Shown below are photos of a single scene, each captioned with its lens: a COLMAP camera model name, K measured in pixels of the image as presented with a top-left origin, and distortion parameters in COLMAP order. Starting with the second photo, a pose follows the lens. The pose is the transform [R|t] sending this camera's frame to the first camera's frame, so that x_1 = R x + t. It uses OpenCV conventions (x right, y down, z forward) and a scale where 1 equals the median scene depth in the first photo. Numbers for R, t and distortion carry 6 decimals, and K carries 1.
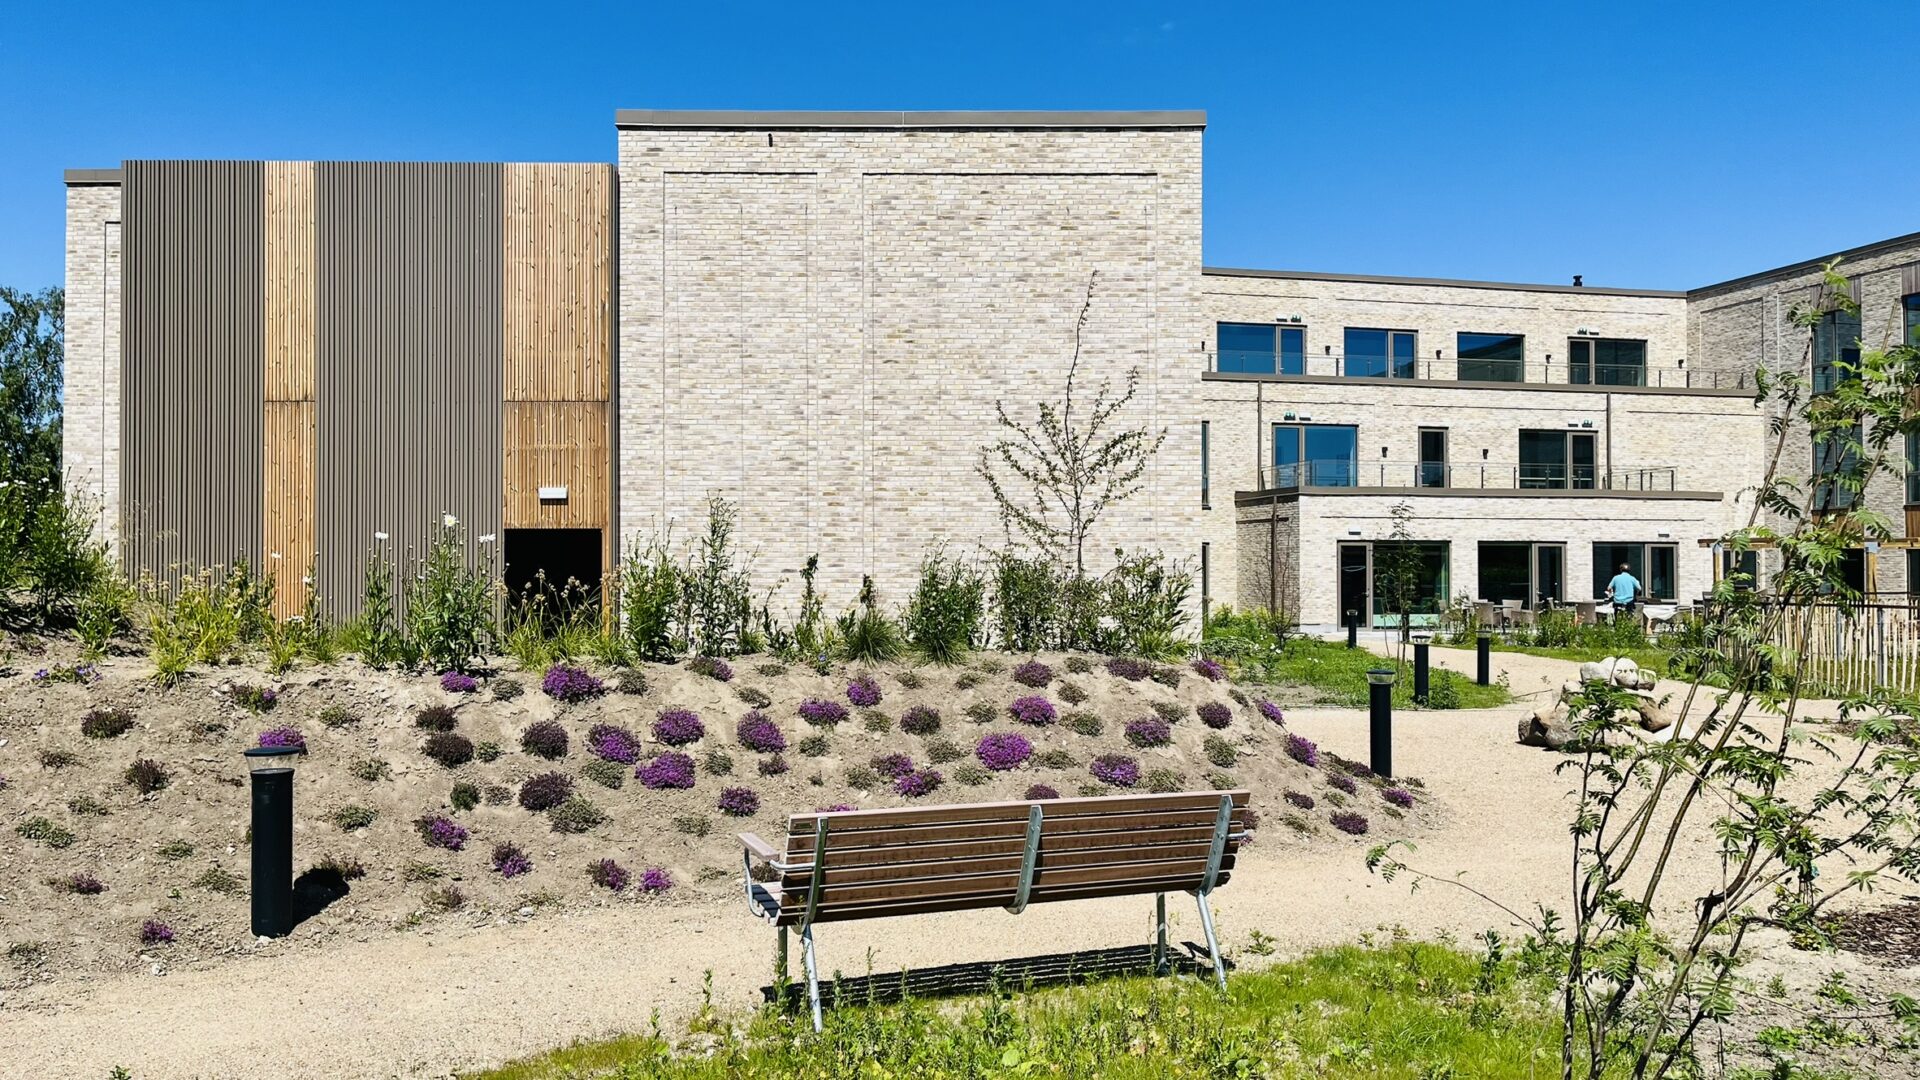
lens RADIAL K [[1419.0, 0, 955.0], [0, 1419.0, 570.6], [0, 0, 1]] dist [0.009778, -0.001969]
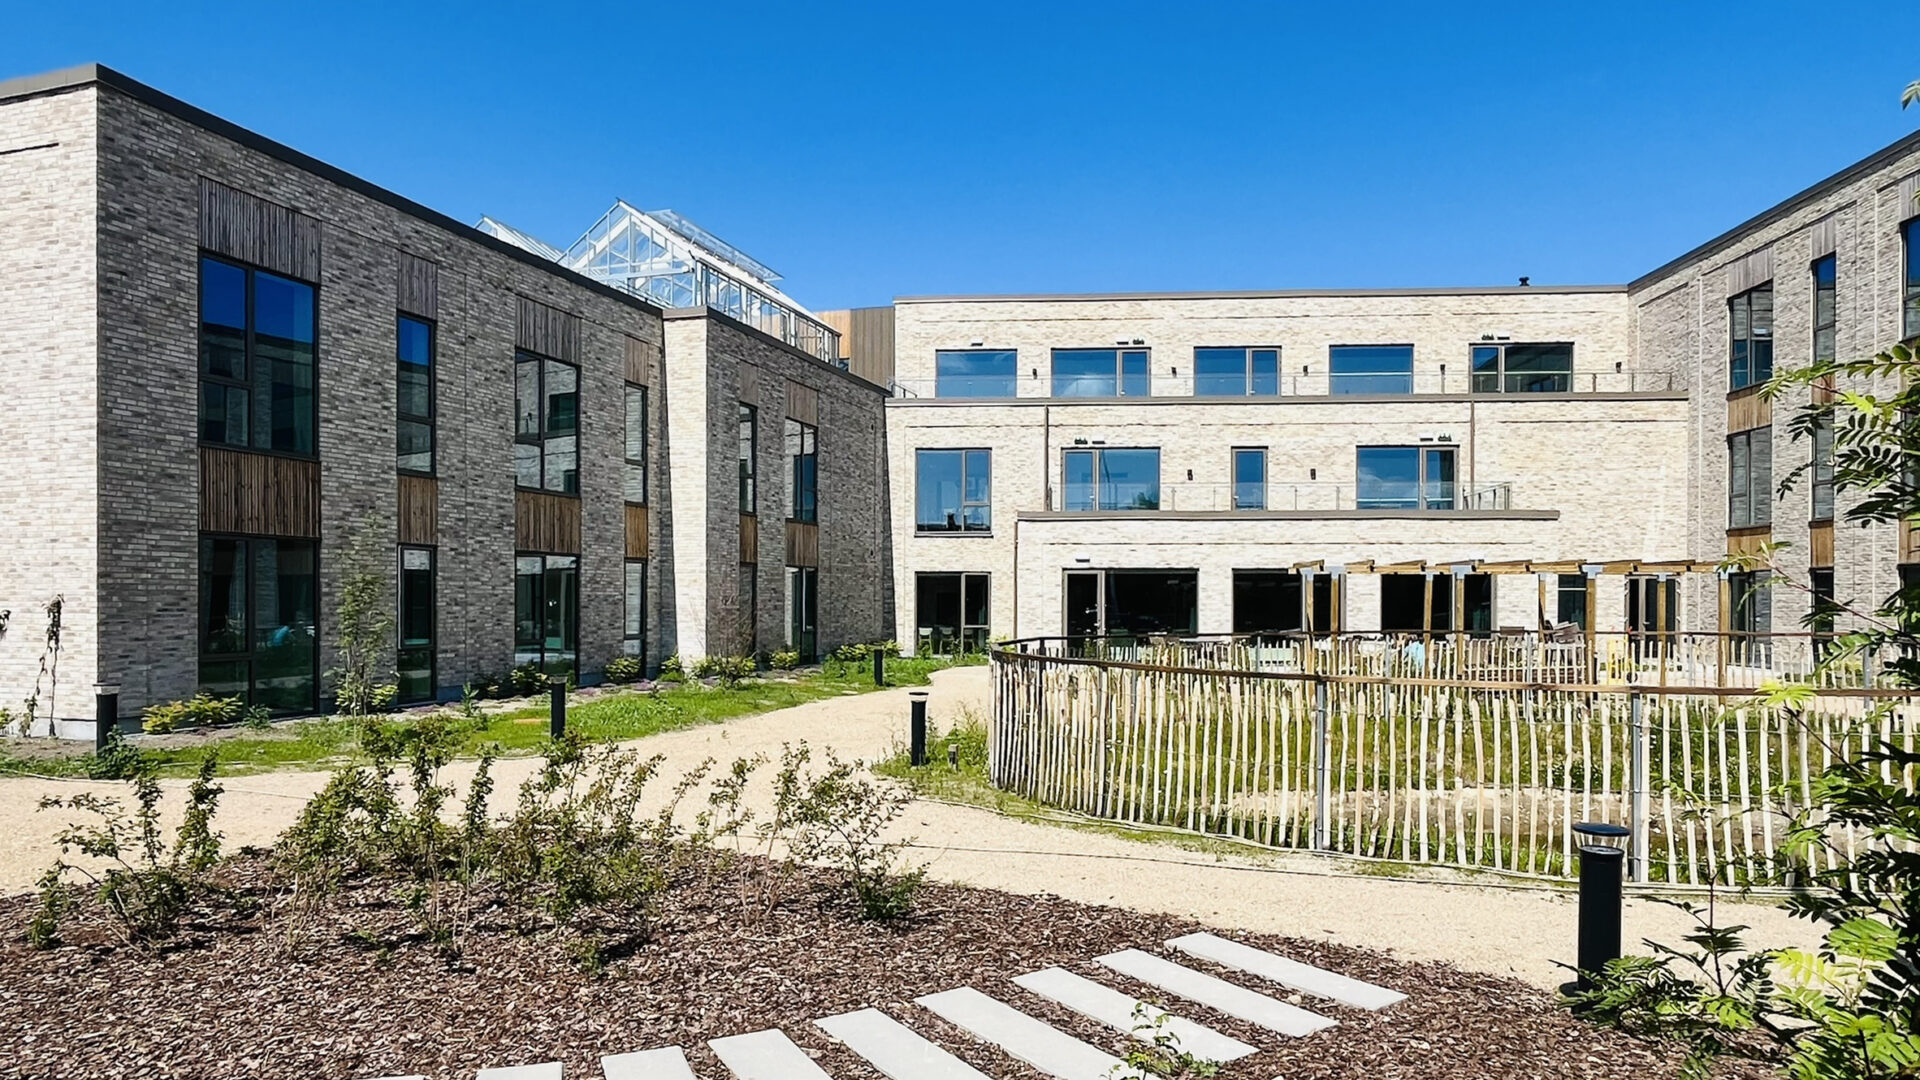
lens RADIAL K [[1179.2, 0, 957.4], [0, 1179.2, 598.3], [0, 0, 1]] dist [0.027020, -0.025849]
pose [[0.955250, 0.004003, -0.295771, 0.370706], [-0.003928, 0.999992, 0.000846, -0.001417], [0.295772, 0.000354, 0.955258, 0.196498]]
